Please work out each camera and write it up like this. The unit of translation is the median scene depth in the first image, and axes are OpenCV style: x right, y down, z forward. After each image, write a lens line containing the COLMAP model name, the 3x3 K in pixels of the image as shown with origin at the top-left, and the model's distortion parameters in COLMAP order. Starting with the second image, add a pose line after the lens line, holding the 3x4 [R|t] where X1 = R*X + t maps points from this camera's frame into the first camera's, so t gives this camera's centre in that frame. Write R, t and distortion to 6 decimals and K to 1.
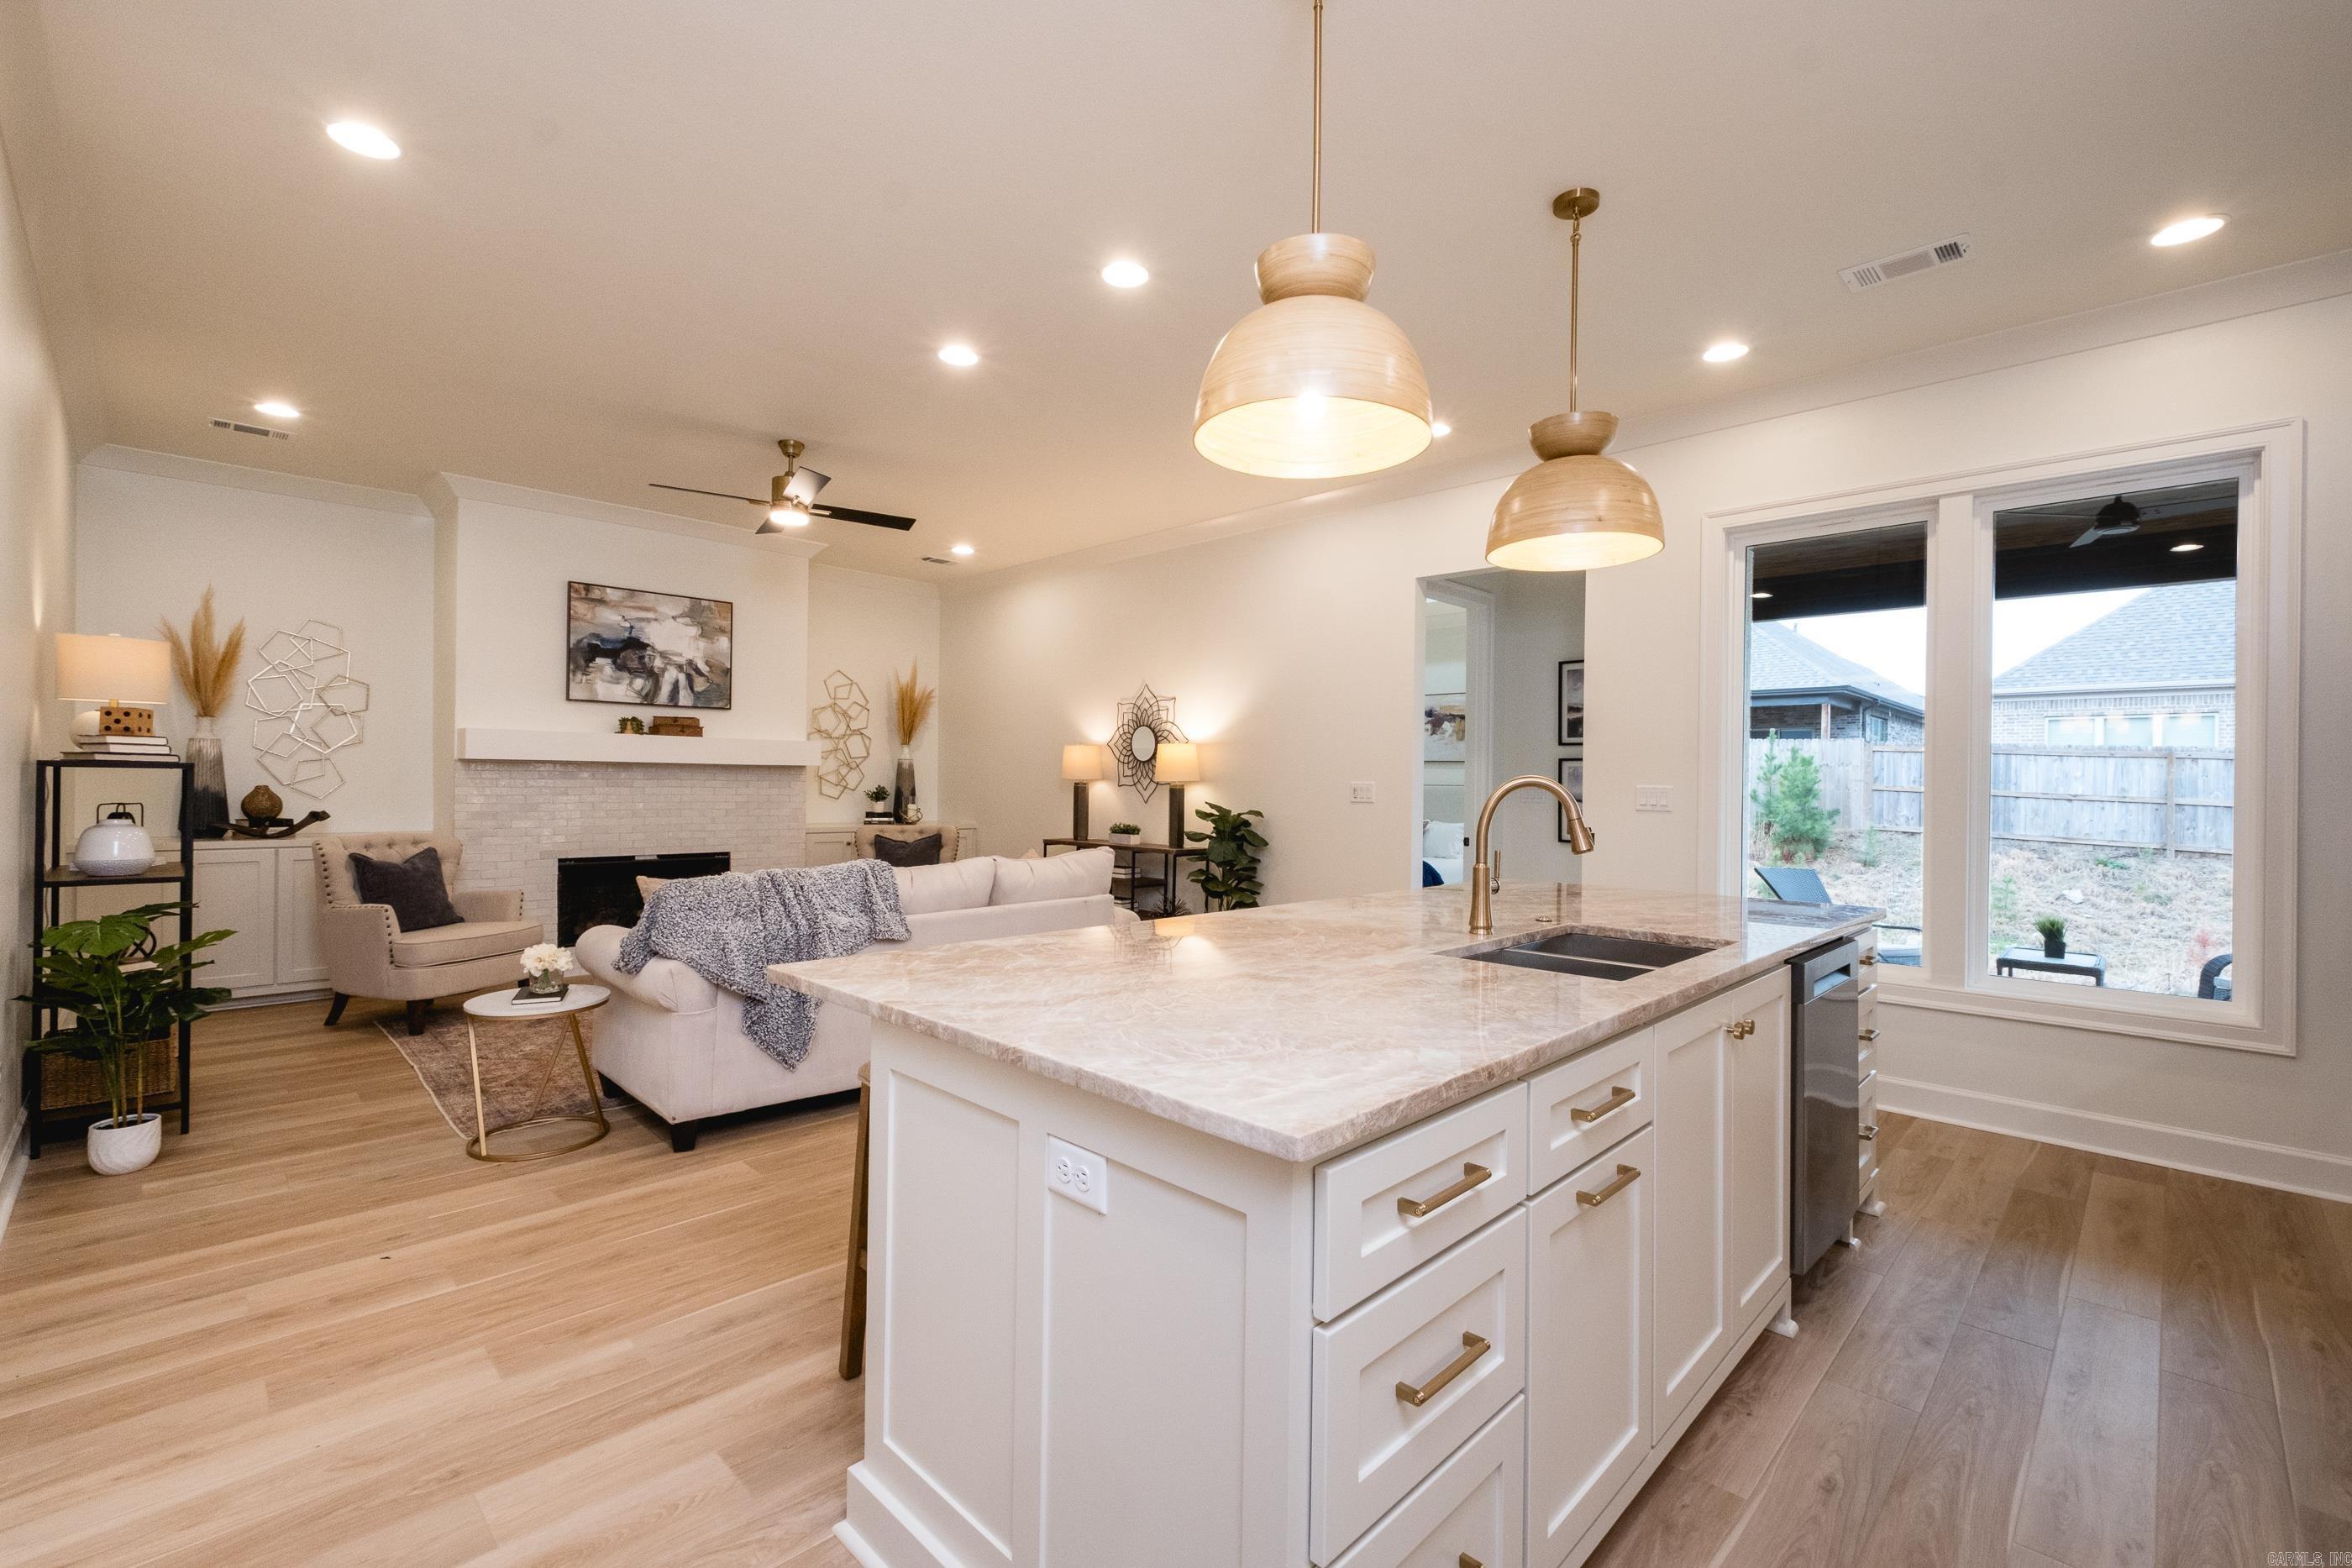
lens RADIAL K [[1018.8, 0, 1180.9], [0, 1018.8, 783.7], [0, 0, 1]] dist [0.001976, 0.000070]
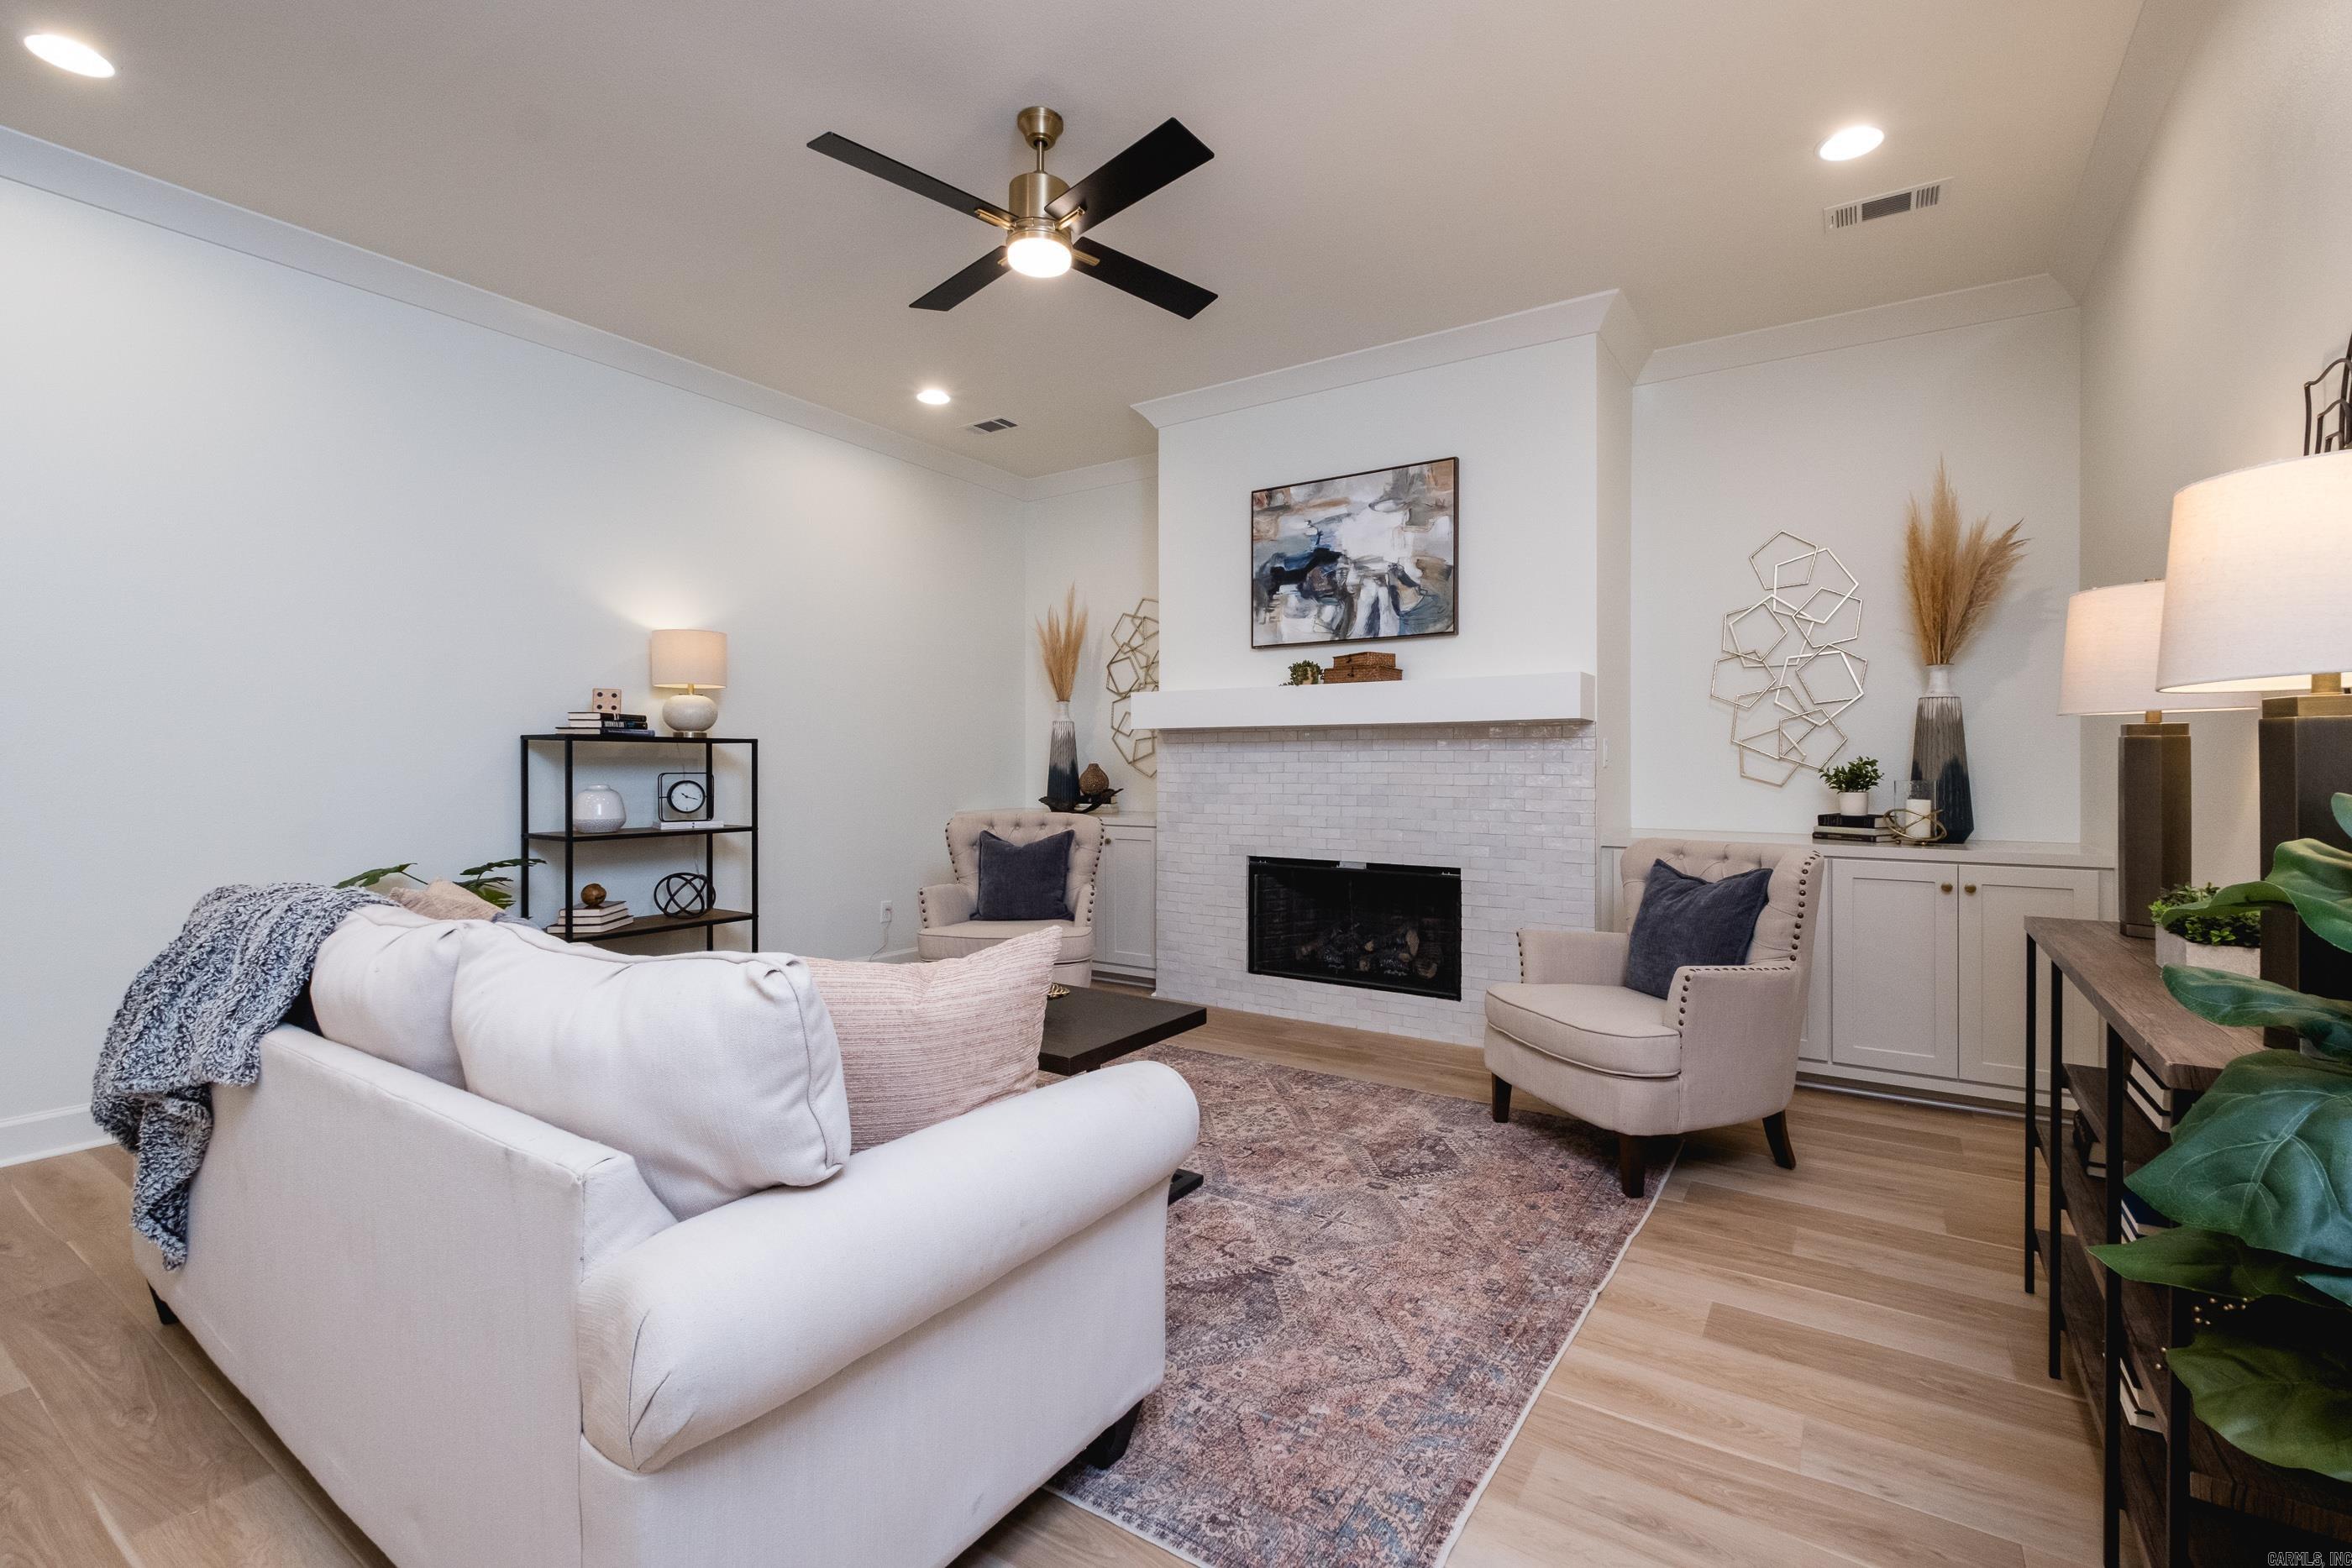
lens RADIAL K [[1018.2, 0, 1171.5], [0, 1018.2, 761.1], [0, 0, 1]] dist [0.001879, 0.000146]
pose [[0.196790, -0.015622, -0.980321, 0.126627], [-0.002026, 0.999864, -0.016340, 0.014462], [0.980443, 0.005202, 0.196732, 0.770230]]
